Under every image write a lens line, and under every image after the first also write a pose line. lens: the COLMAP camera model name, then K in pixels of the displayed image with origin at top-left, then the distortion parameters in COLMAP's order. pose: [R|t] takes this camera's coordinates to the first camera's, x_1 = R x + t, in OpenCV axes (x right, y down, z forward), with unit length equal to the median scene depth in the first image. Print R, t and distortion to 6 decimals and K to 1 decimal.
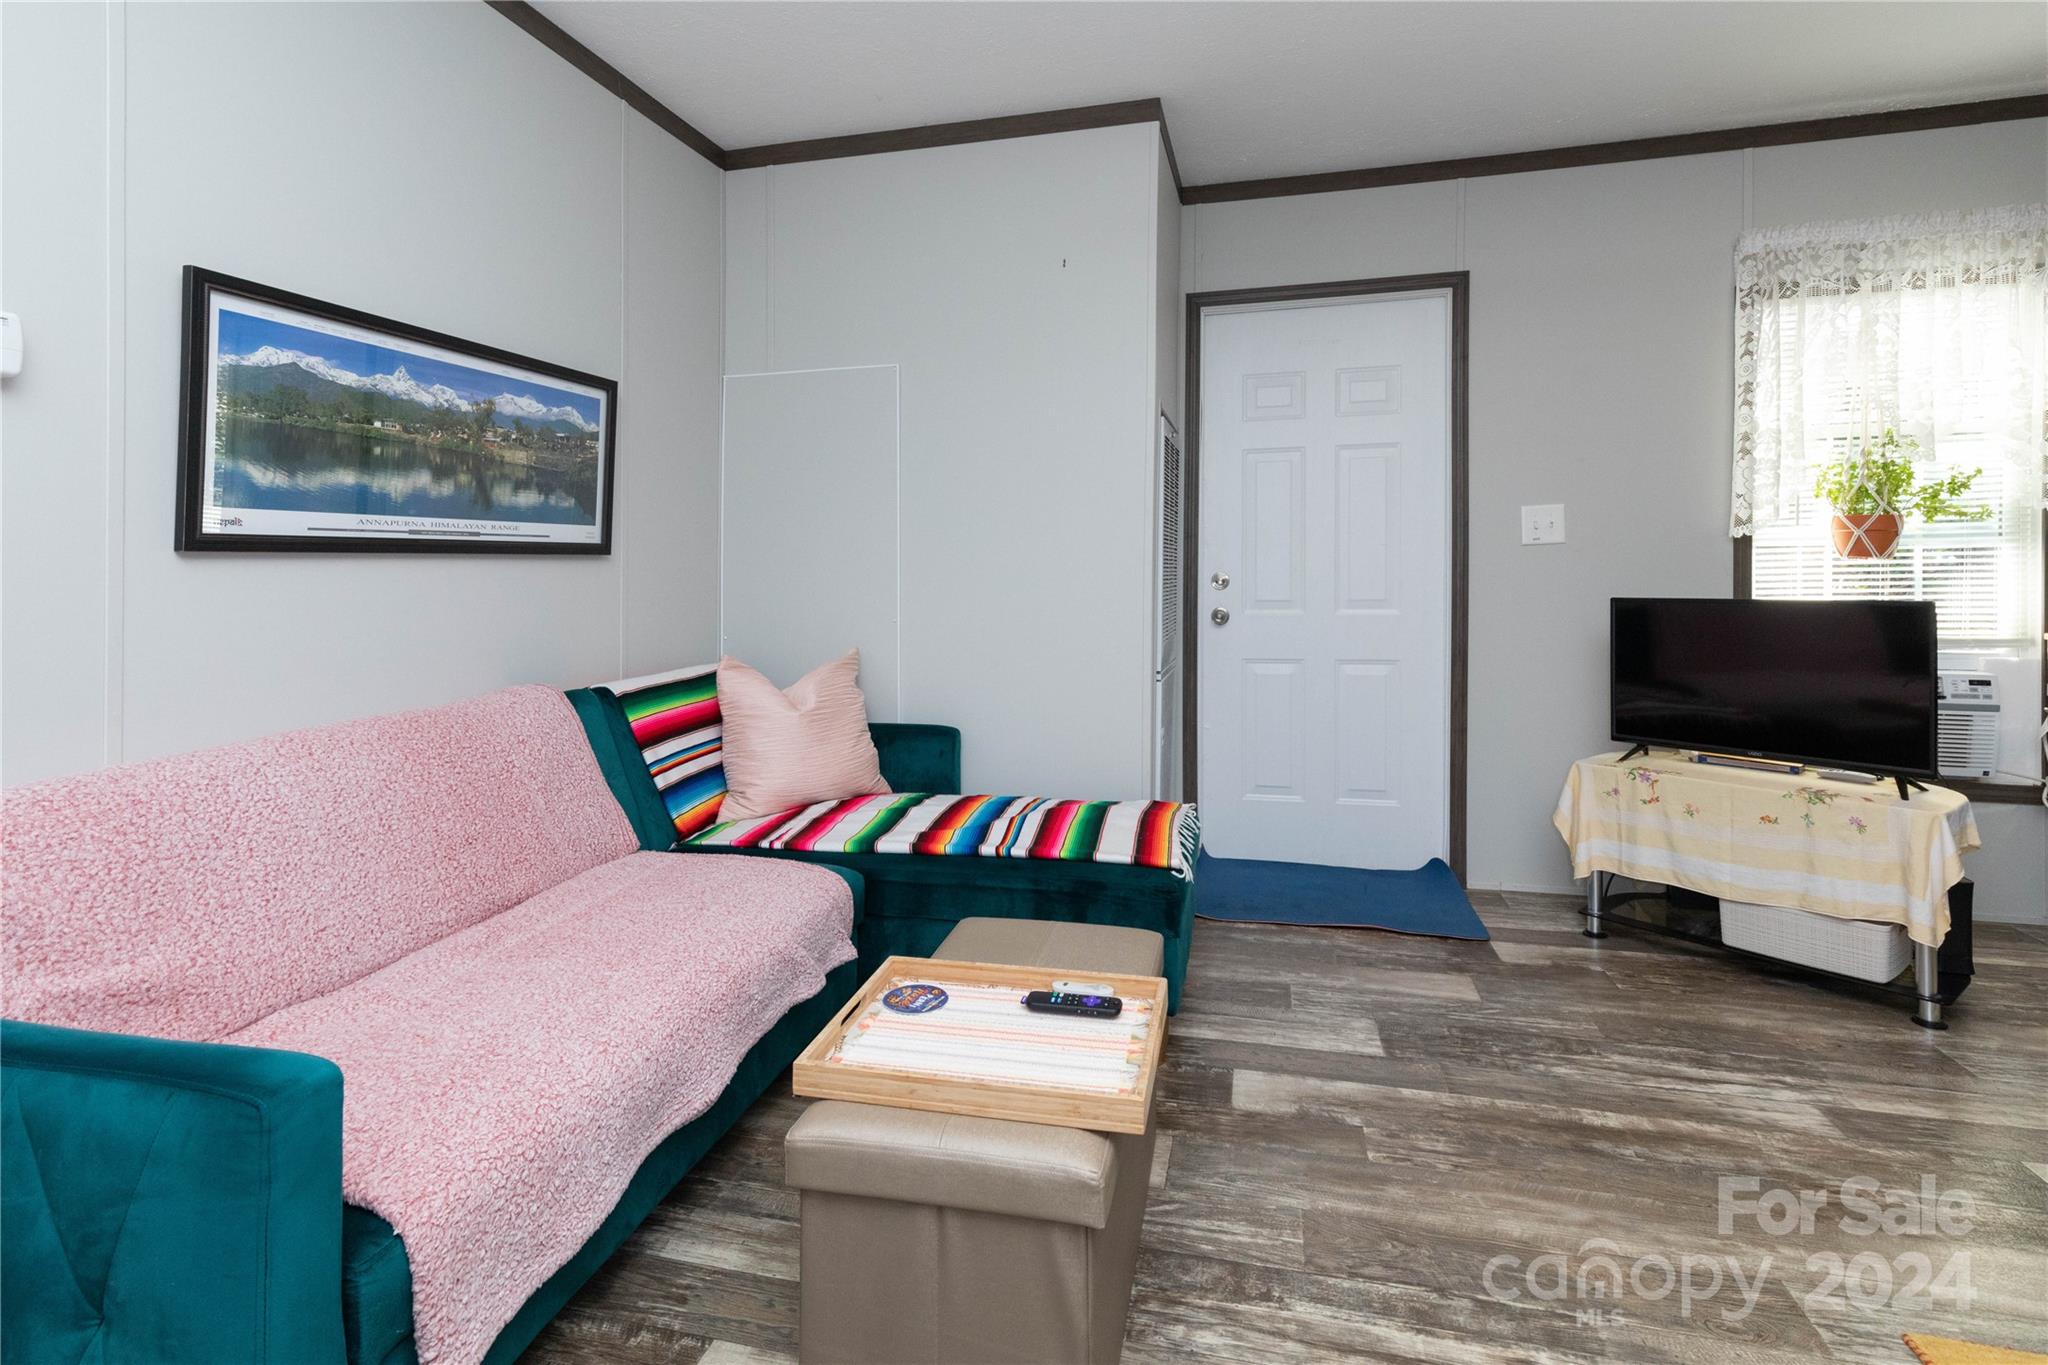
lens RADIAL K [[987.4, 0, 1010.0], [0, 987.4, 552.7], [0, 0, 1]] dist [0.034443, 0.002876]
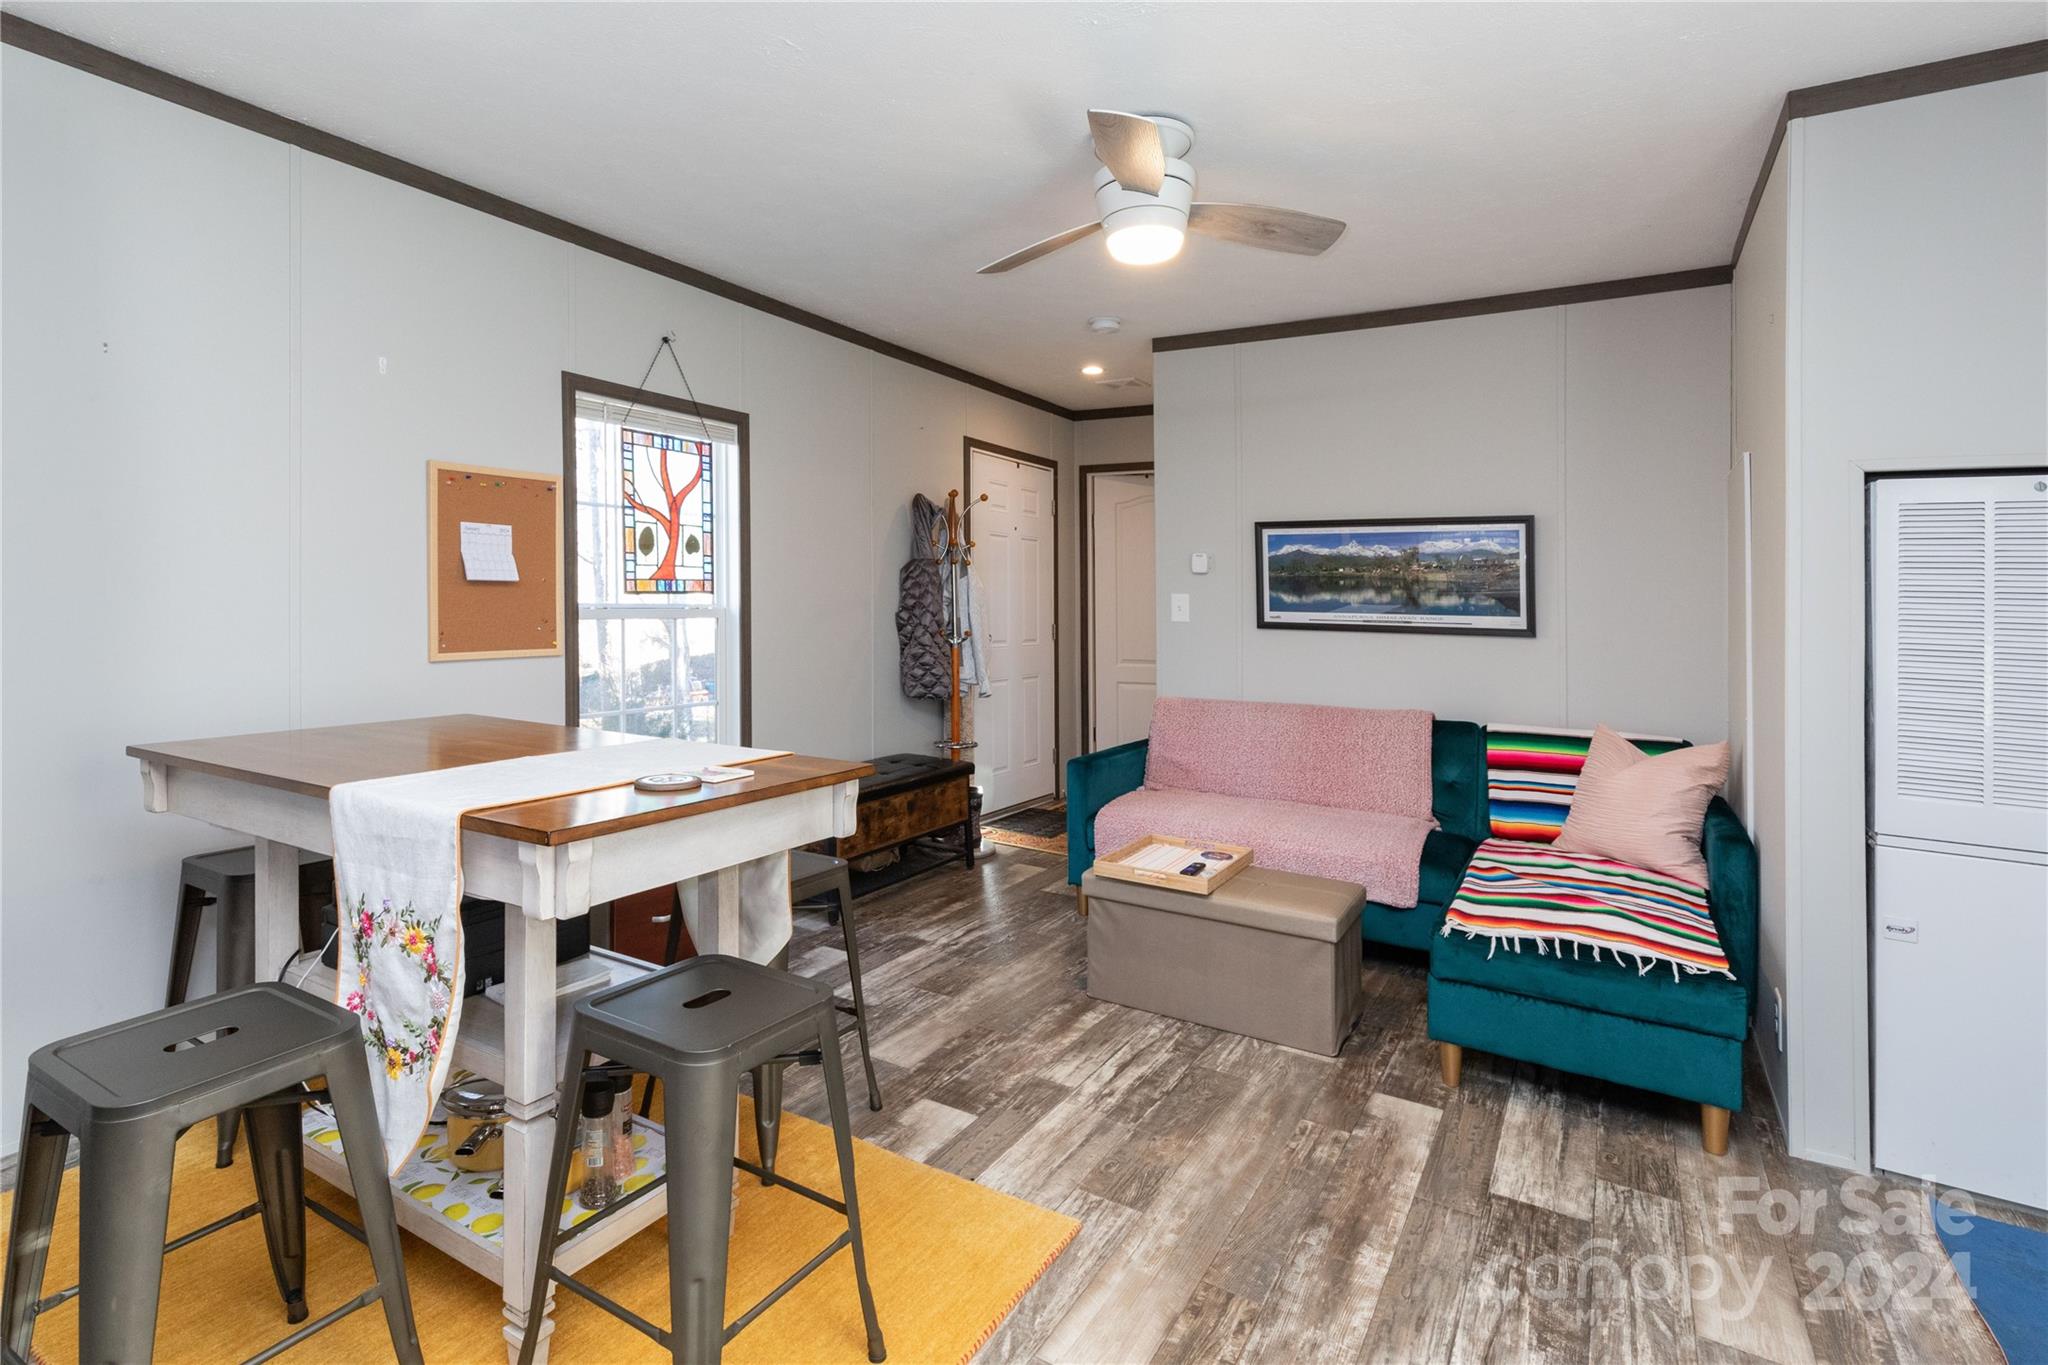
lens RADIAL K [[987.4, 0, 1033.2], [0, 987.4, 675.7], [0, 0, 1]] dist [0.034443, 0.002876]
pose [[-0.268169, 0.063722, -0.961262, 1.507755], [-0.018398, 0.997289, 0.071243, -0.041835], [0.963196, 0.036790, -0.266269, 0.908513]]
